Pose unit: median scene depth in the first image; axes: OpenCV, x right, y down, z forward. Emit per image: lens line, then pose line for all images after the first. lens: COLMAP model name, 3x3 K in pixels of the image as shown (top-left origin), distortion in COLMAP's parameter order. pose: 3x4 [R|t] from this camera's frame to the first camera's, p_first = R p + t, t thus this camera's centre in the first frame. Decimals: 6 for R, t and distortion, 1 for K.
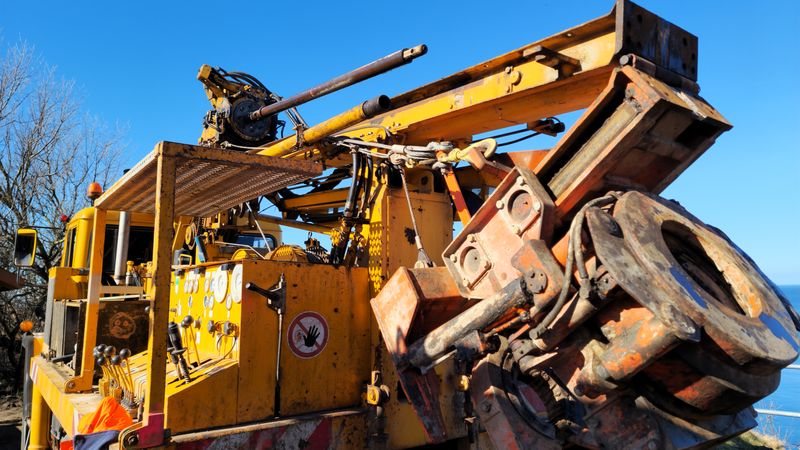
lens RADIAL K [[550.7, 0, 417.7], [0, 550.7, 226.4], [0, 0, 1]] dist [0.077914, -0.074331]
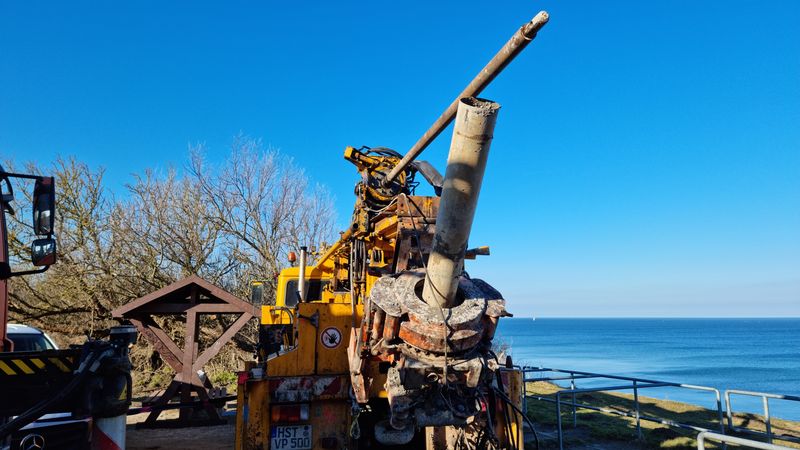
lens RADIAL K [[550.7, 0, 417.7], [0, 550.7, 226.4], [0, 0, 1]] dist [0.077914, -0.074331]
pose [[0.955611, -0.082035, -0.282981, 0.731262], [0.061234, 0.994782, -0.081601, -0.031911], [0.288199, 0.060651, 0.955648, -0.916336]]
